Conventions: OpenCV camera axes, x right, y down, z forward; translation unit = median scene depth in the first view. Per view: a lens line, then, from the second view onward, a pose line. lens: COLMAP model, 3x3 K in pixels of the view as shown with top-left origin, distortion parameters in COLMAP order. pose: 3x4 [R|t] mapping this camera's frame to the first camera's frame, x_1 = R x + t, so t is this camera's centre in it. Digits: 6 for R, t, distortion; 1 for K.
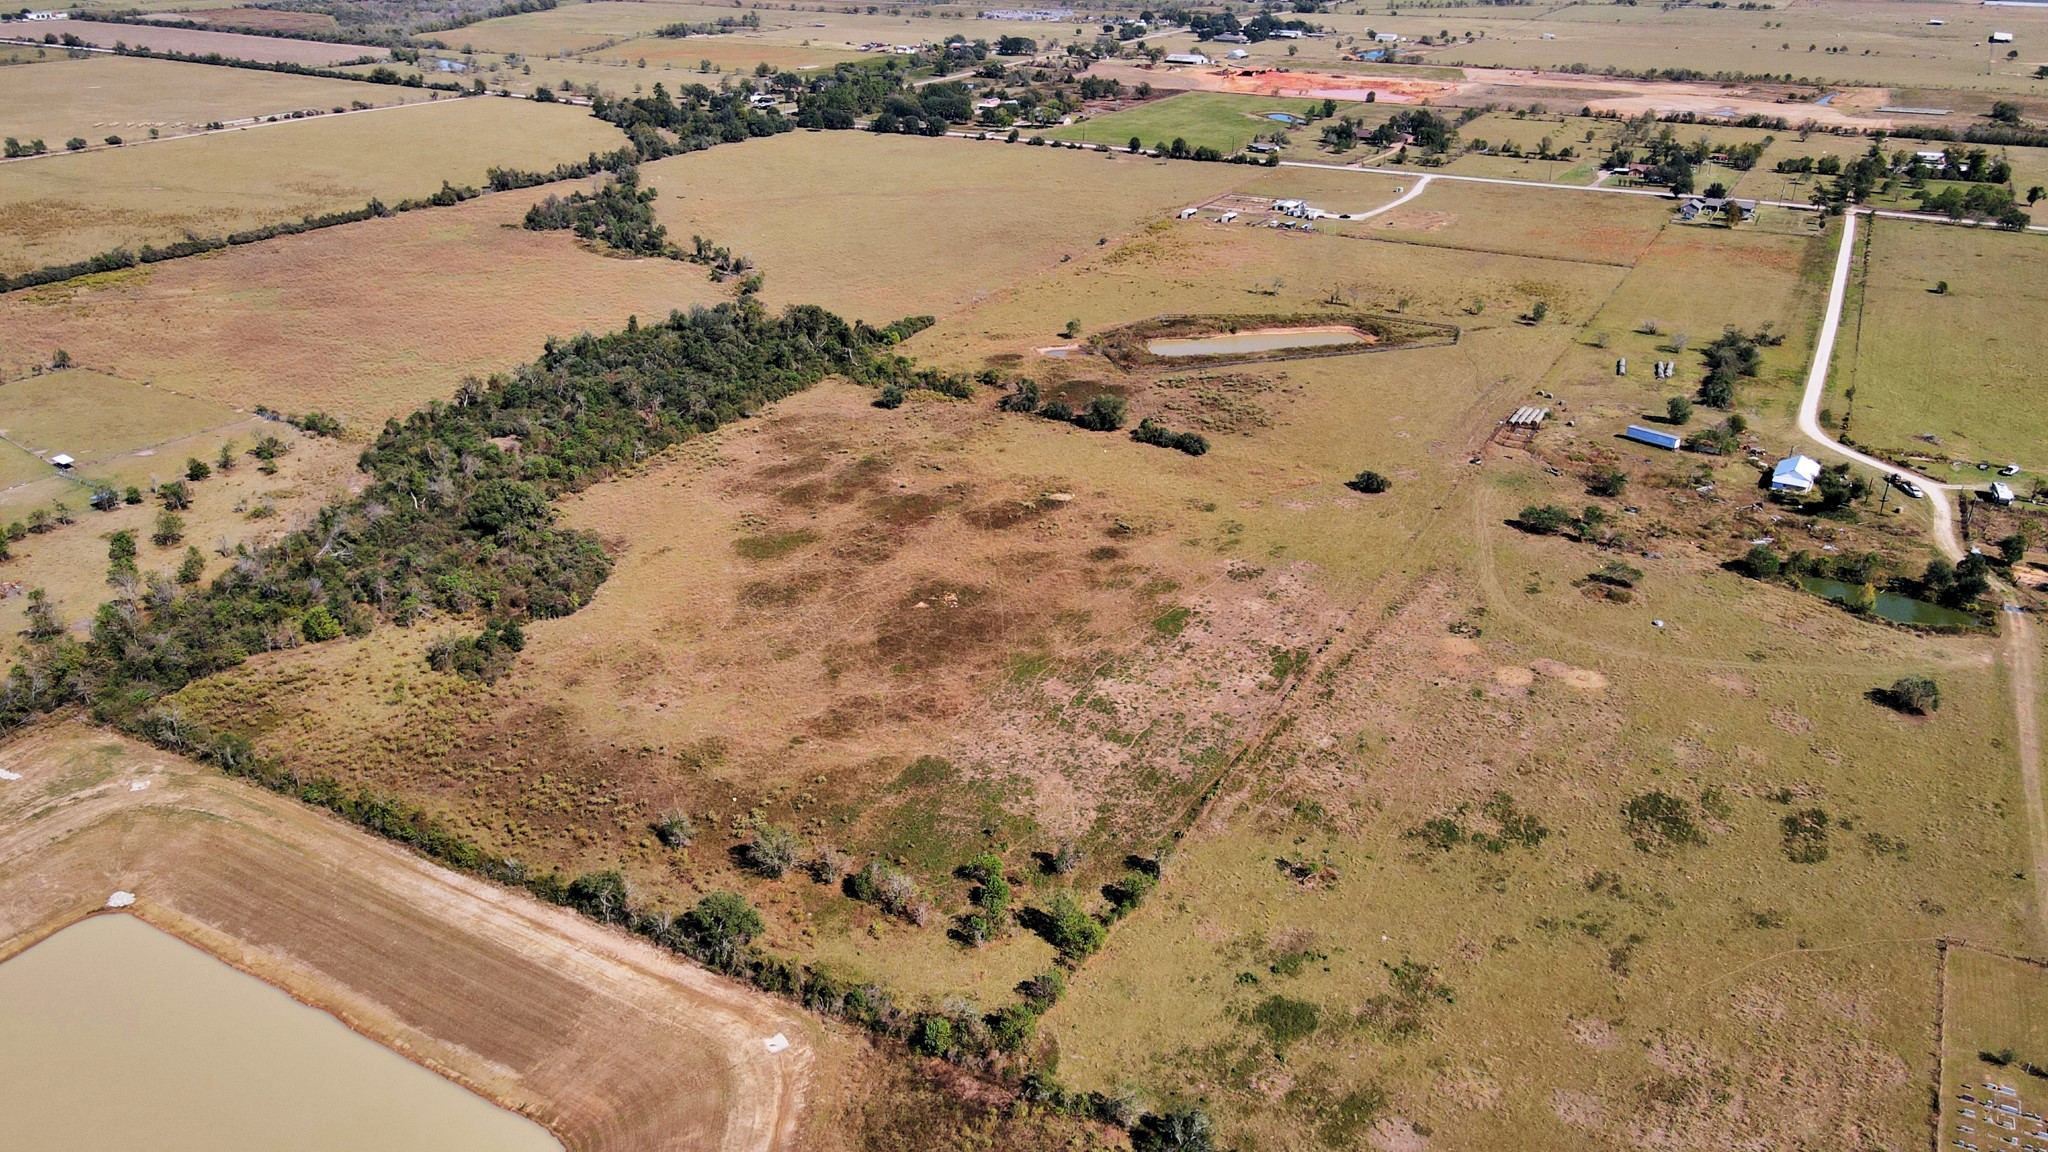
lens RADIAL K [[1508.6, 0, 1024.0], [0, 1508.6, 576.0], [0, 0, 1]] dist [-0.002518, 0.037887]
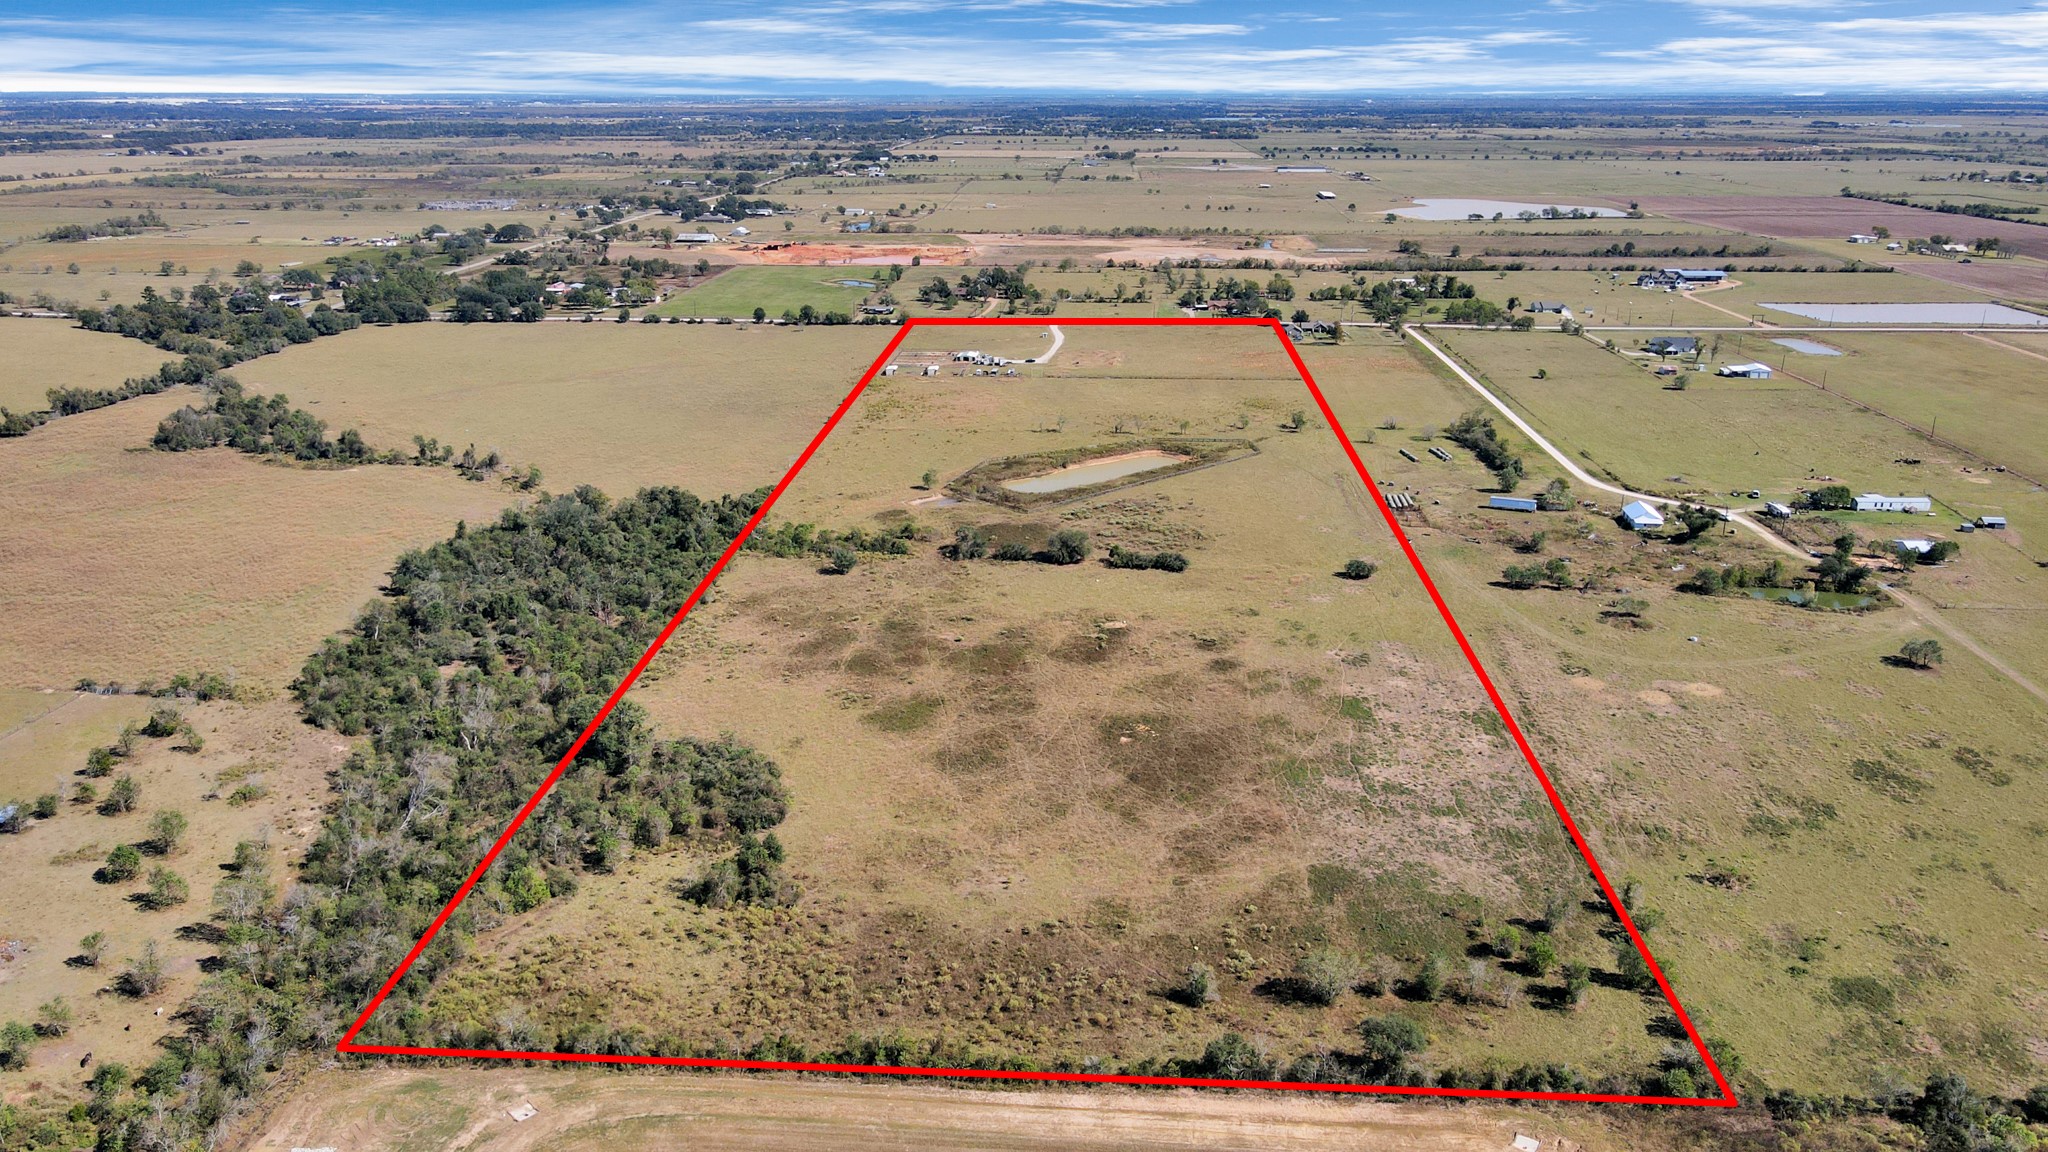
lens RADIAL K [[1508.6, 0, 1024.0], [0, 1508.6, 576.0], [0, 0, 1]] dist [-0.002518, 0.037887]
pose [[0.903033, -0.136805, 0.407205, -0.417904], [0.182322, 0.980378, -0.074956, -0.019113], [-0.388960, 0.141930, 0.910256, 0.095692]]
